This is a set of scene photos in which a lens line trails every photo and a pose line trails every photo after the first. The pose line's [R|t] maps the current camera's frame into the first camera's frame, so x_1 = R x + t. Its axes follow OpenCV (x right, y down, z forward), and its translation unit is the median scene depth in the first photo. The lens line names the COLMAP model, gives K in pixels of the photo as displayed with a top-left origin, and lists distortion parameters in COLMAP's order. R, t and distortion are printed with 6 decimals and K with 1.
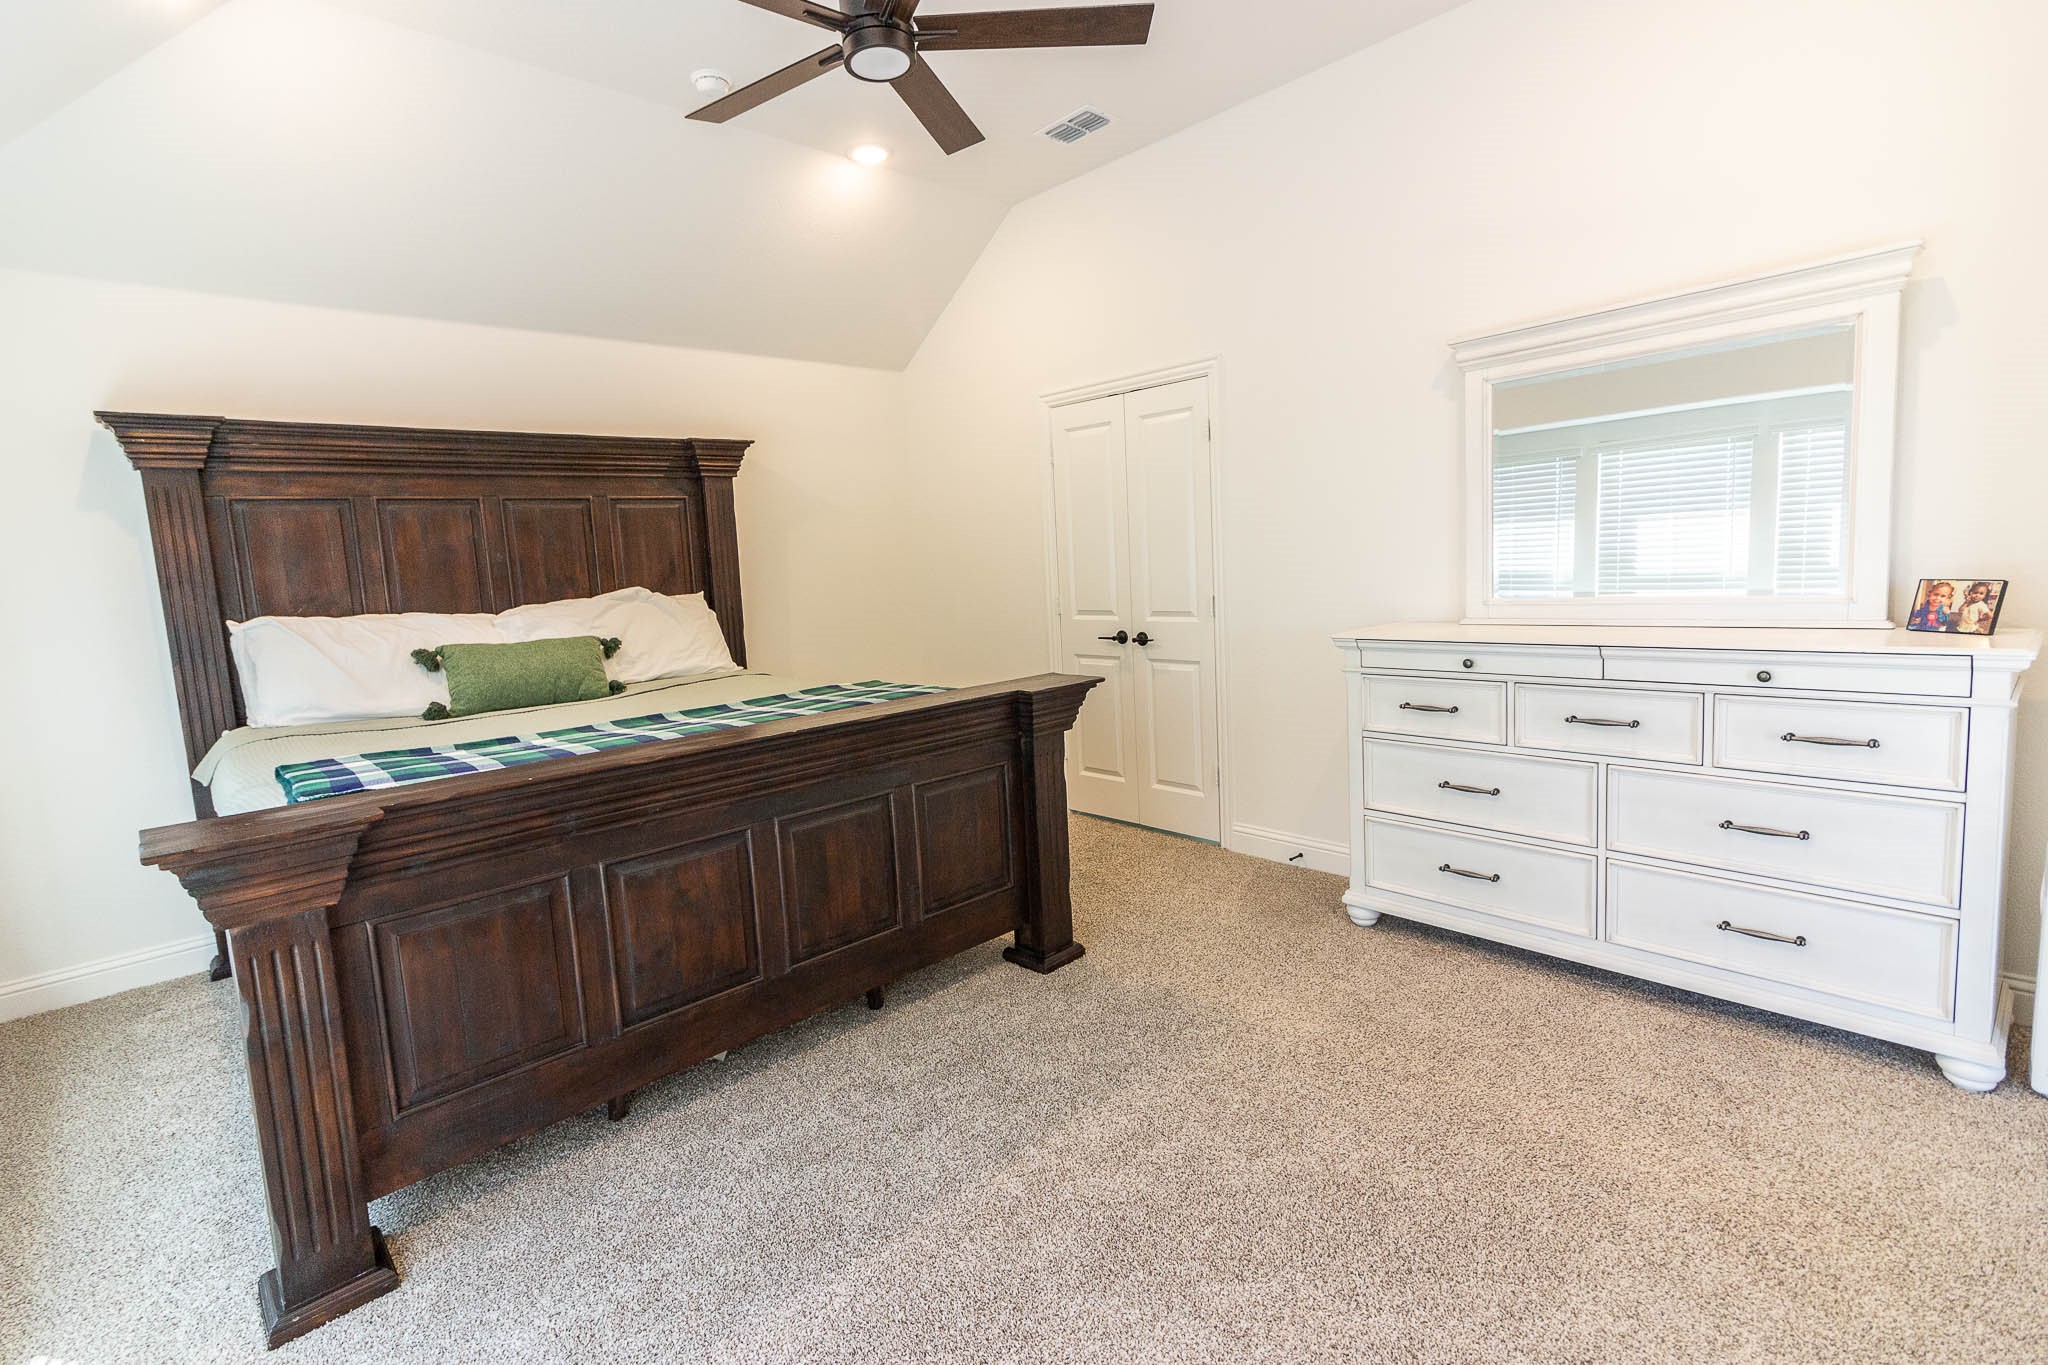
lens RADIAL K [[943.9, 0, 1014.5], [0, 943.9, 671.4], [0, 0, 1]] dist [0.000676, 0.000326]
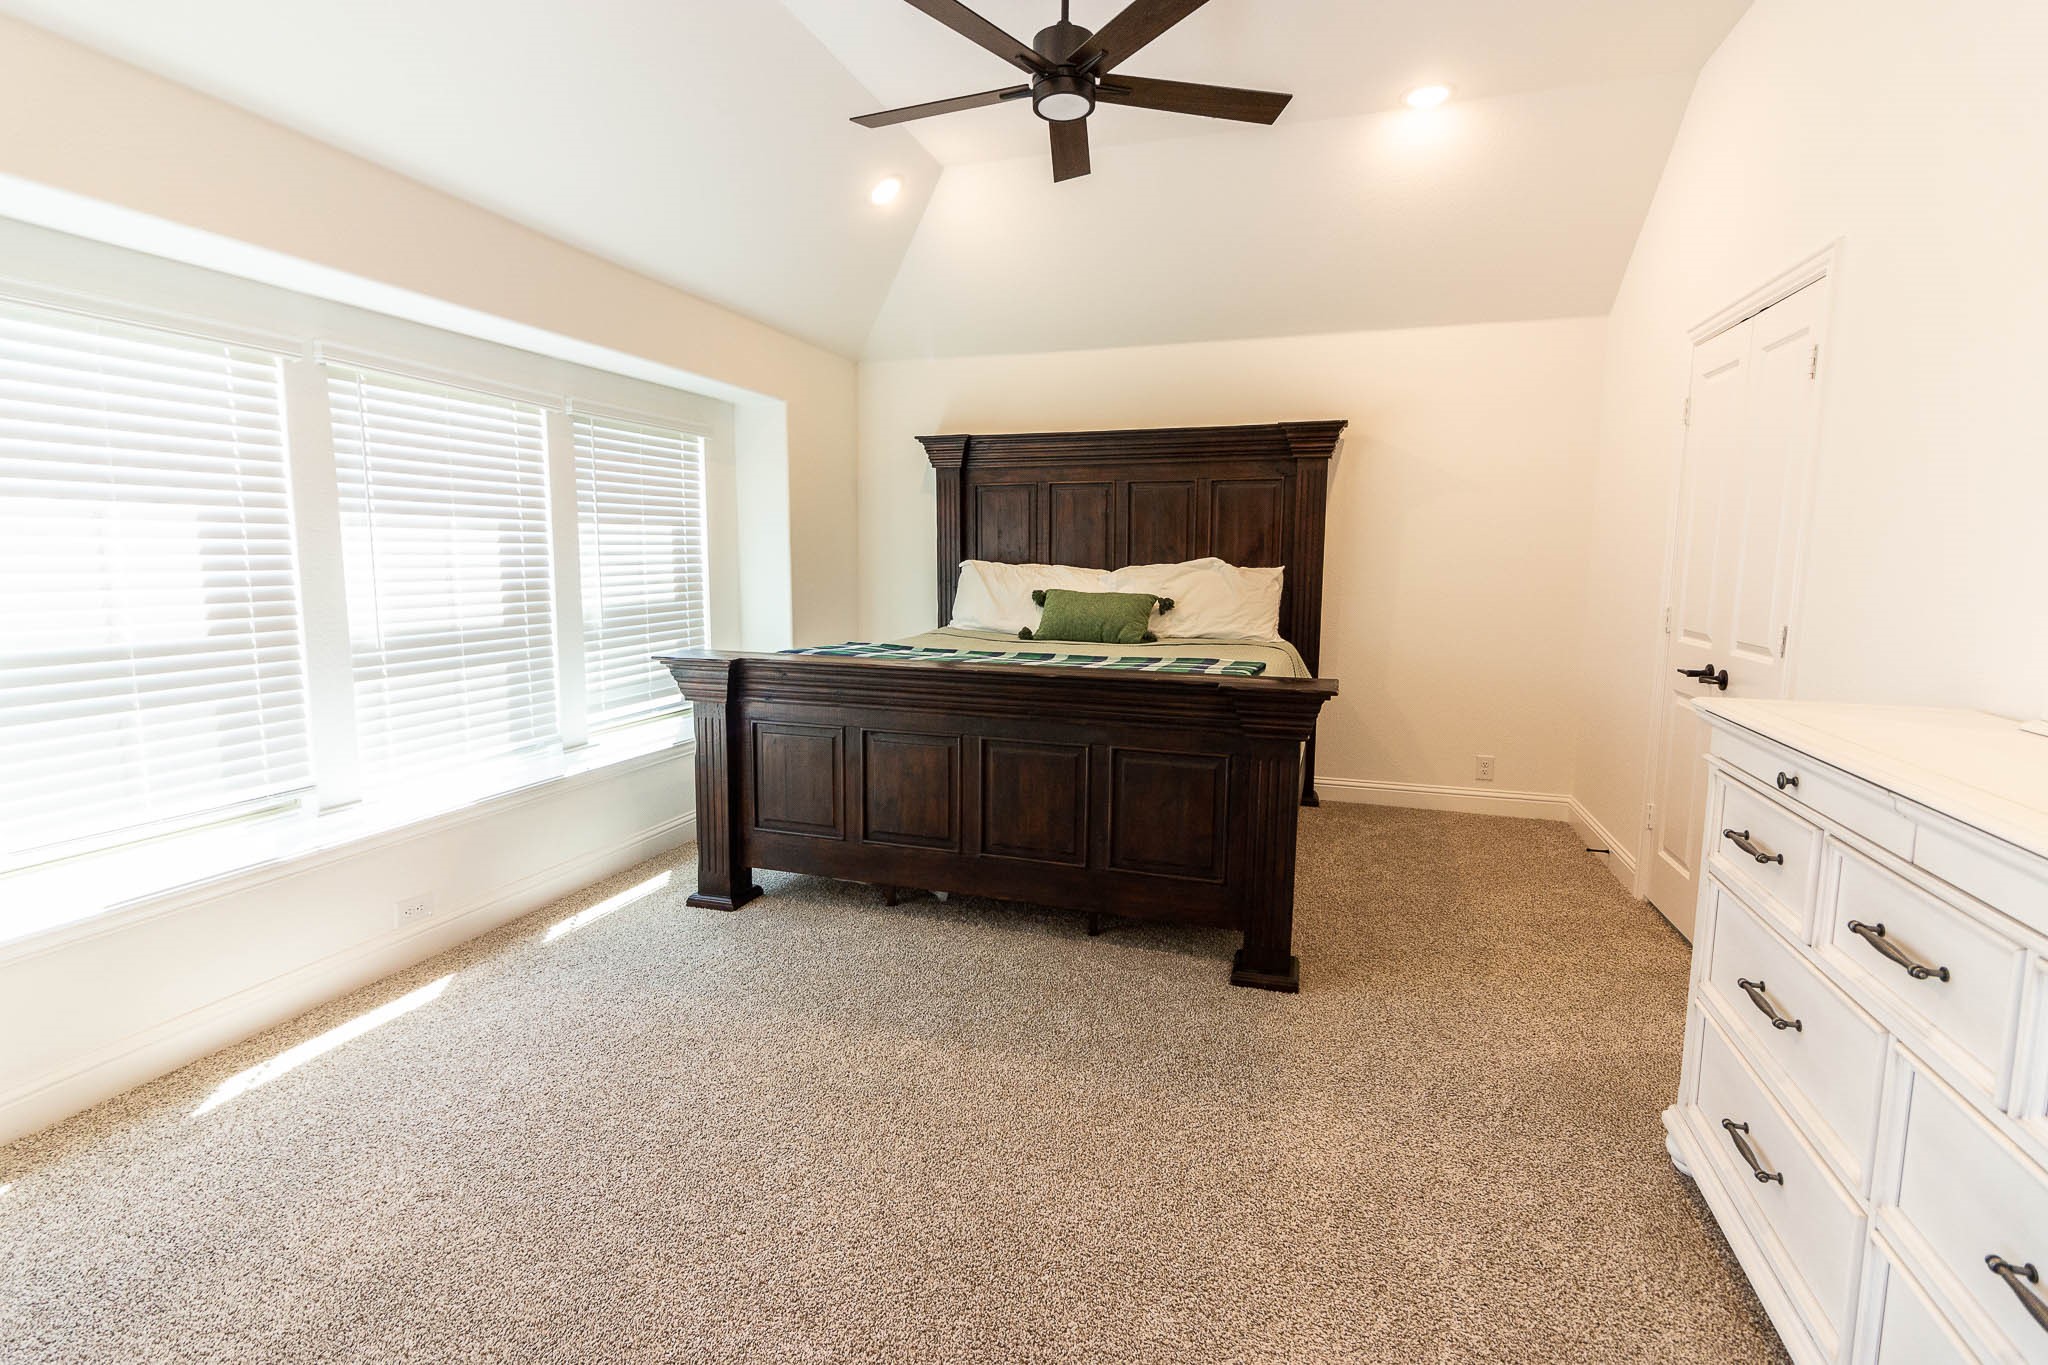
lens RADIAL K [[943.9, 0, 1012.8], [0, 943.9, 671.4], [0, 0, 1]] dist [0.000676, 0.000326]
pose [[0.476842, 0.167013, -0.862976, 0.575094], [-0.140172, 0.983667, 0.112918, -0.055546], [0.867740, 0.067121, 0.492465, 0.260756]]
